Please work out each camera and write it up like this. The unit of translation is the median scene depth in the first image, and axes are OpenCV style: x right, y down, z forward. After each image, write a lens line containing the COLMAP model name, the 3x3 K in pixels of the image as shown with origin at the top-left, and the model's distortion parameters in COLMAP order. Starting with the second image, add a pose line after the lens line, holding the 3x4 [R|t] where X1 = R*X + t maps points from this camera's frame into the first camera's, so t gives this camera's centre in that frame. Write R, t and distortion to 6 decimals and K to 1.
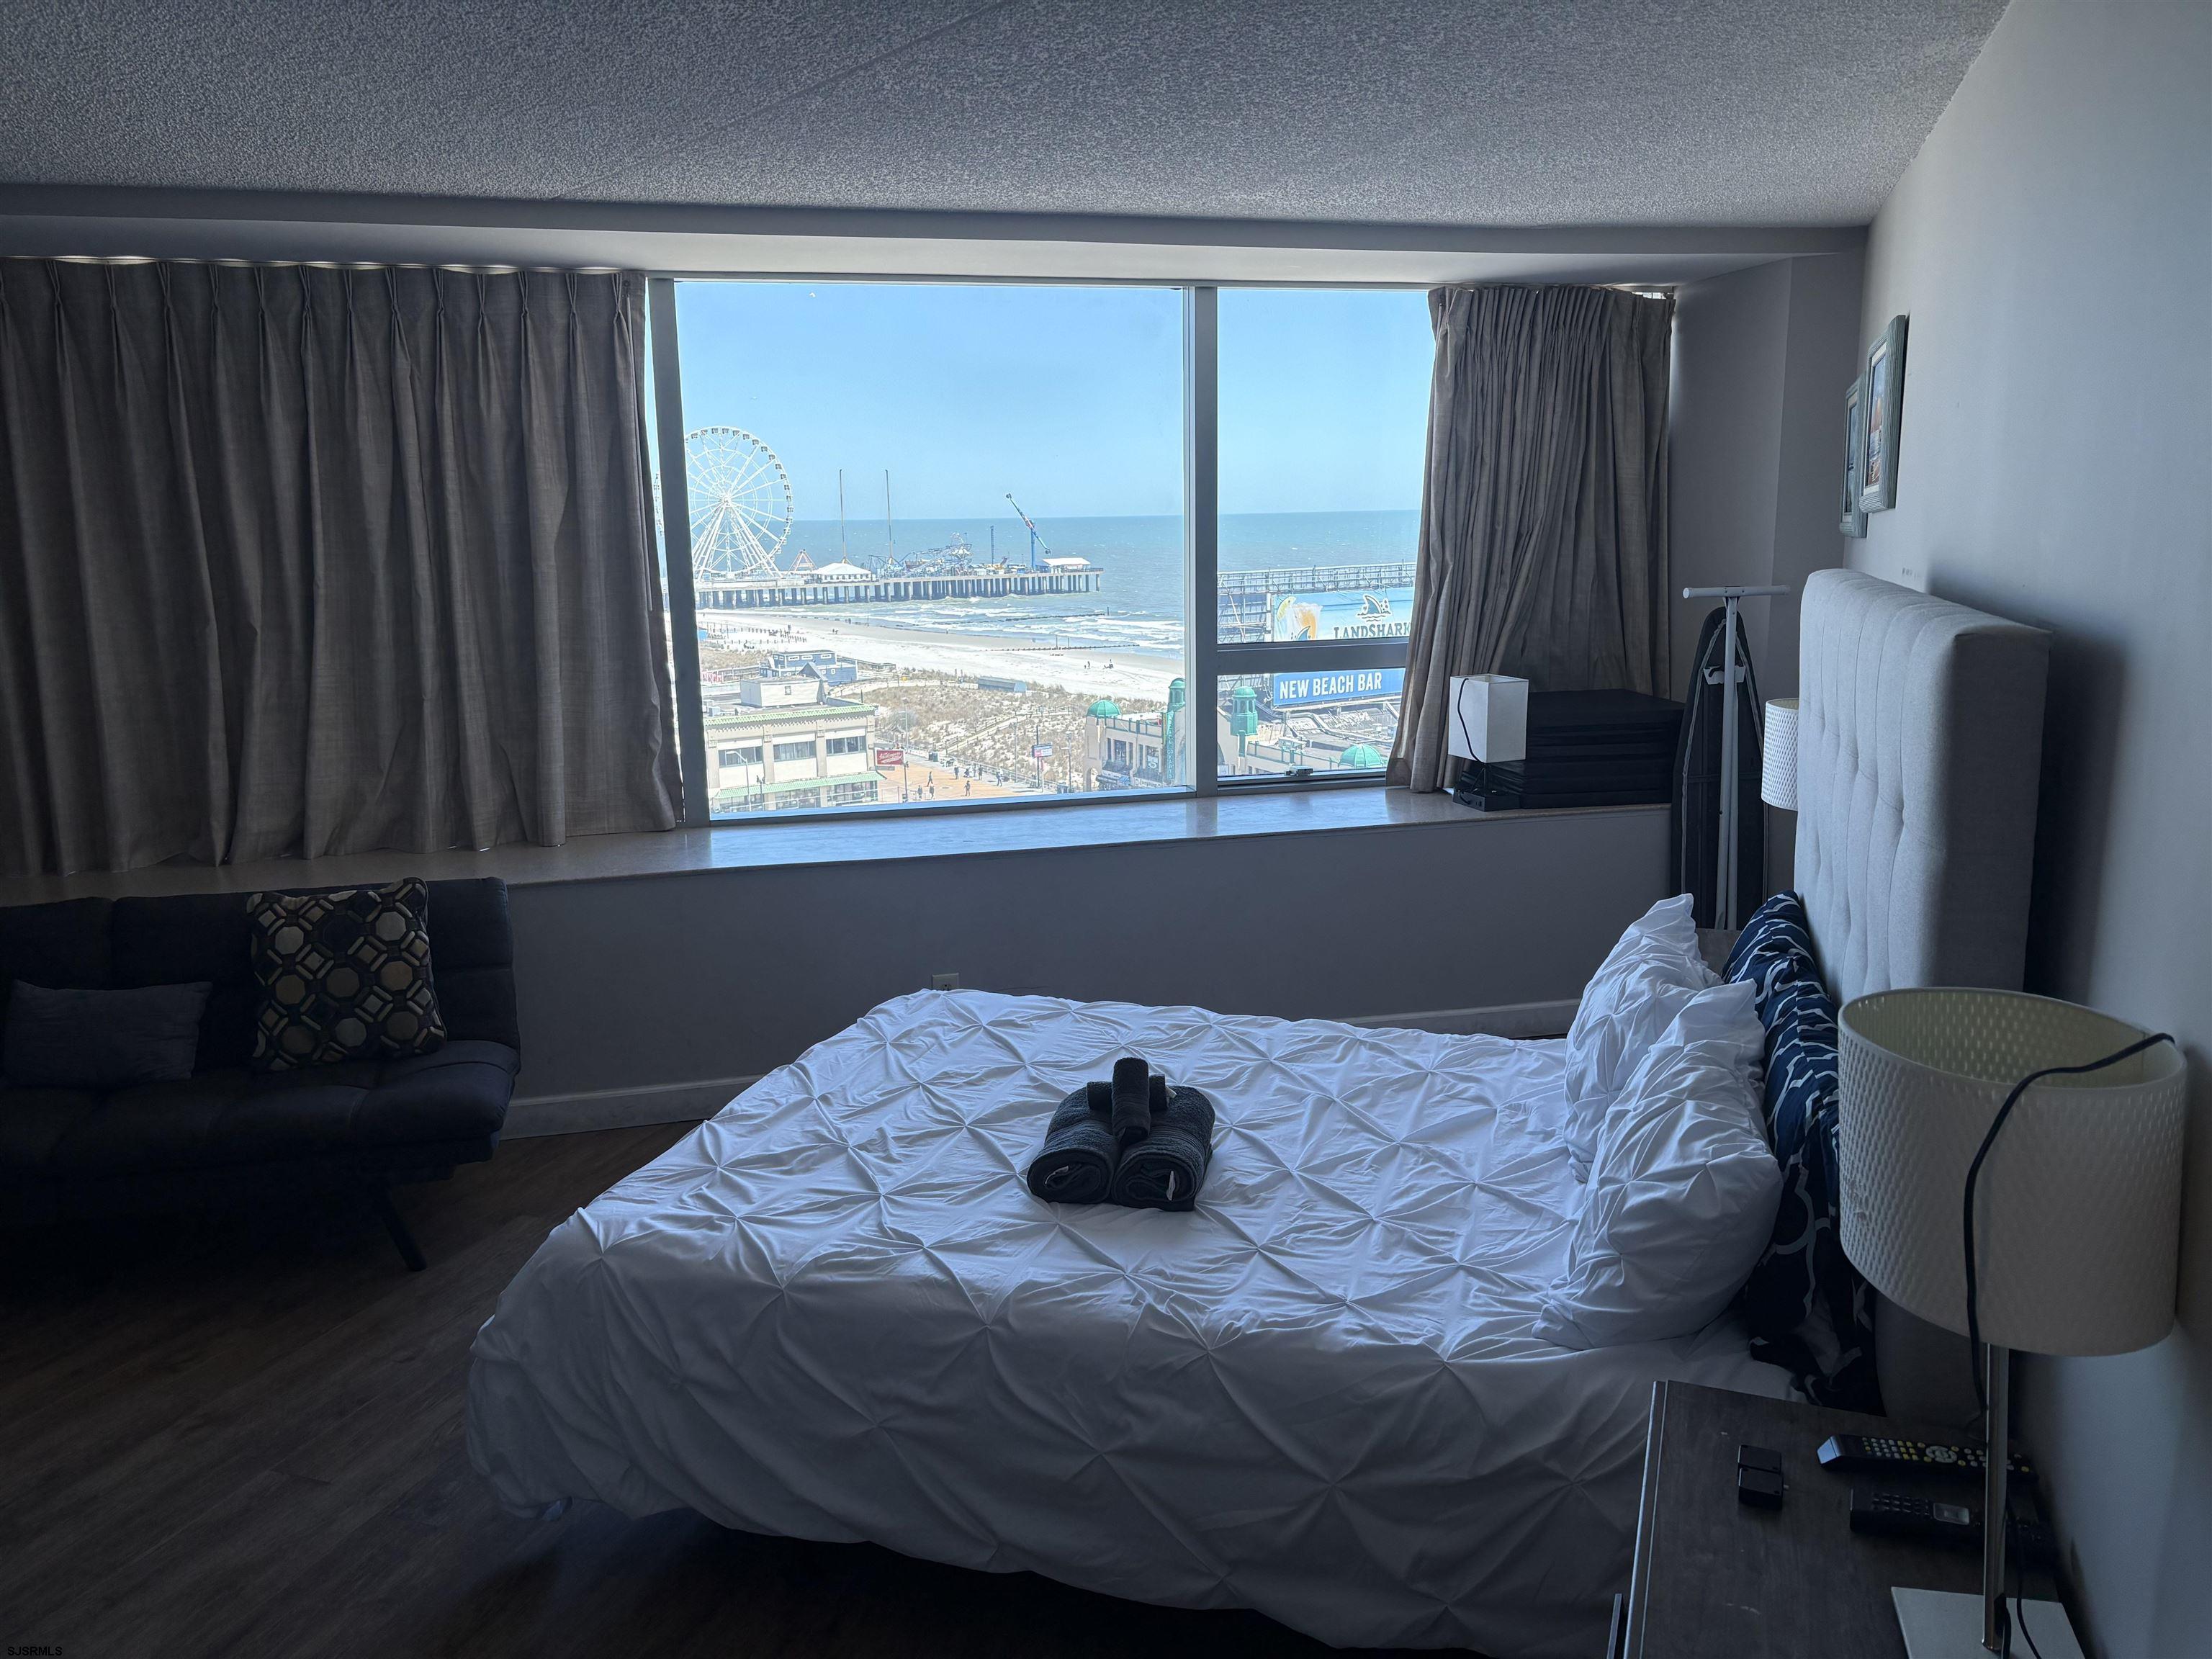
lens RADIAL K [[1649.2, 0, 1109.9], [0, 1649.2, 868.9], [0, 0, 1]] dist [0.049764, -0.053530]
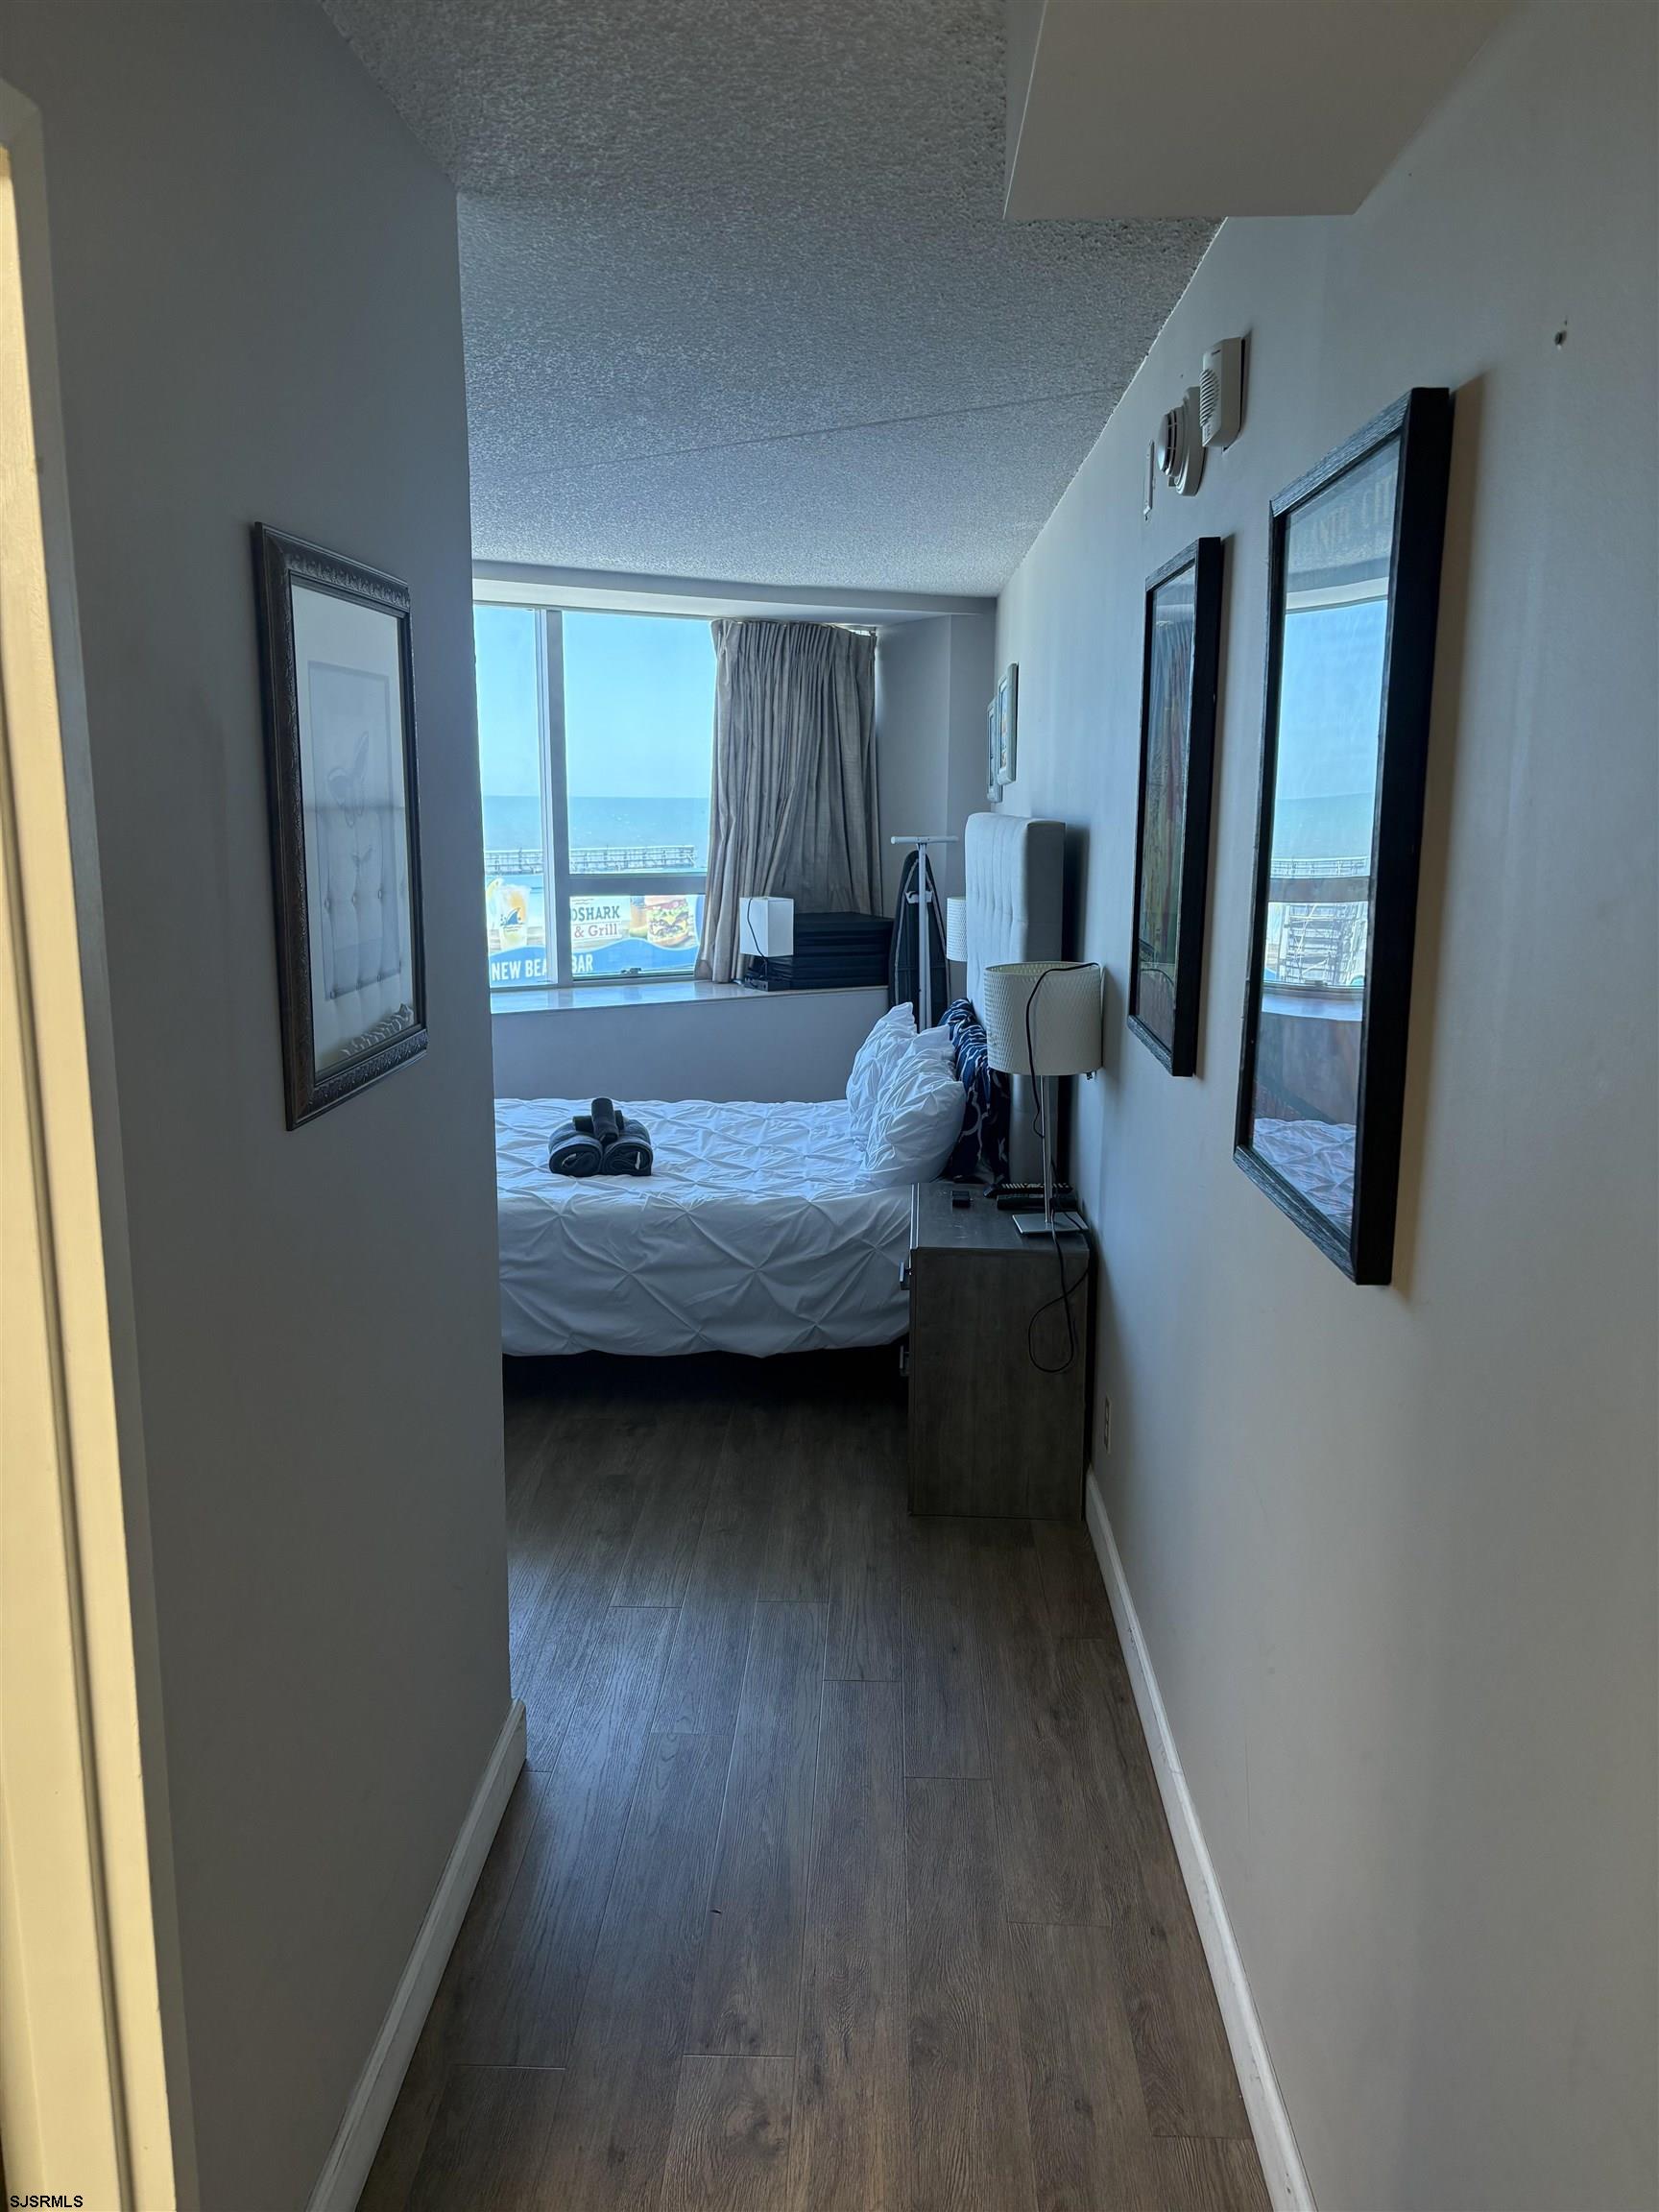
lens RADIAL K [[1649.2, 0, 787.2], [0, 1649.2, 1181.6], [0, 0, 1]] dist [0.049764, -0.053530]
pose [[0.960351, -0.042829, 0.275484, -0.156782], [0.038466, 0.999035, 0.021221, 0.099755], [-0.276127, -0.009783, 0.961071, -0.377967]]
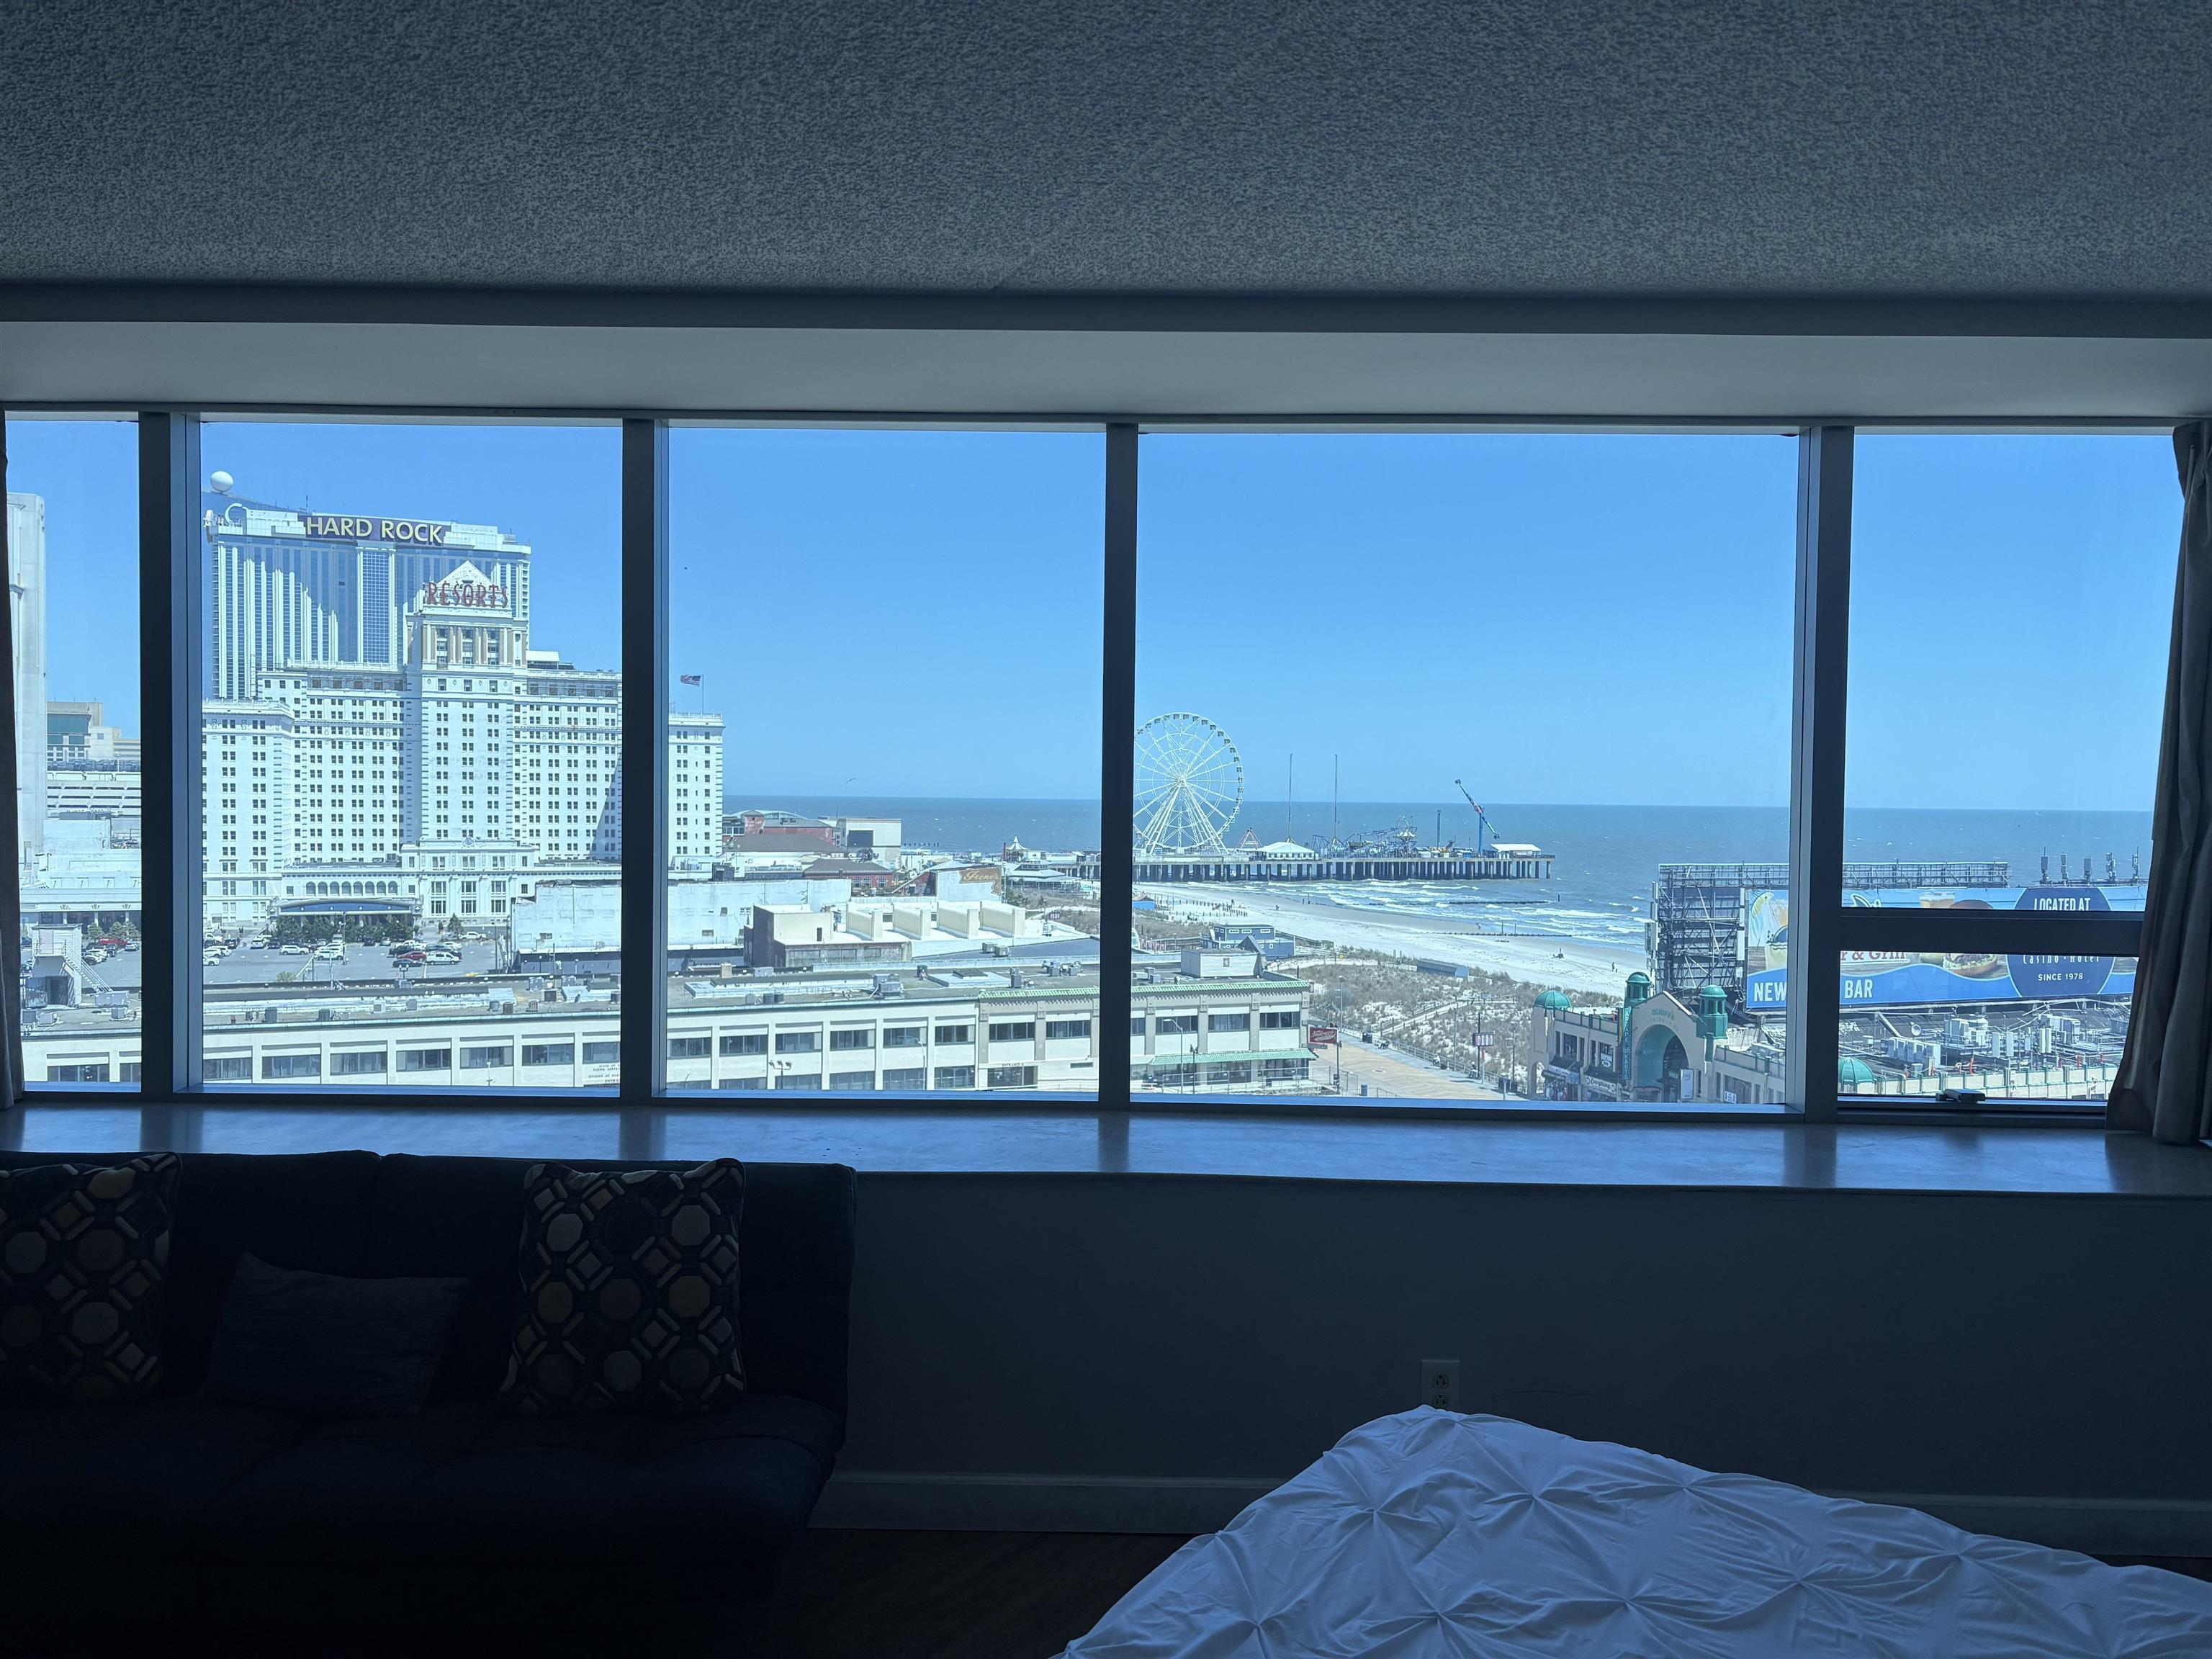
lens RADIAL K [[1649.2, 0, 1100.9], [0, 1649.2, 841.6], [0, 0, 1]] dist [0.049764, -0.053530]
pose [[0.963127, 0.034733, -0.266795, -0.054523], [-0.083063, 0.981577, -0.172068, -0.015518], [0.255903, 0.187884, 0.948269, 0.247654]]
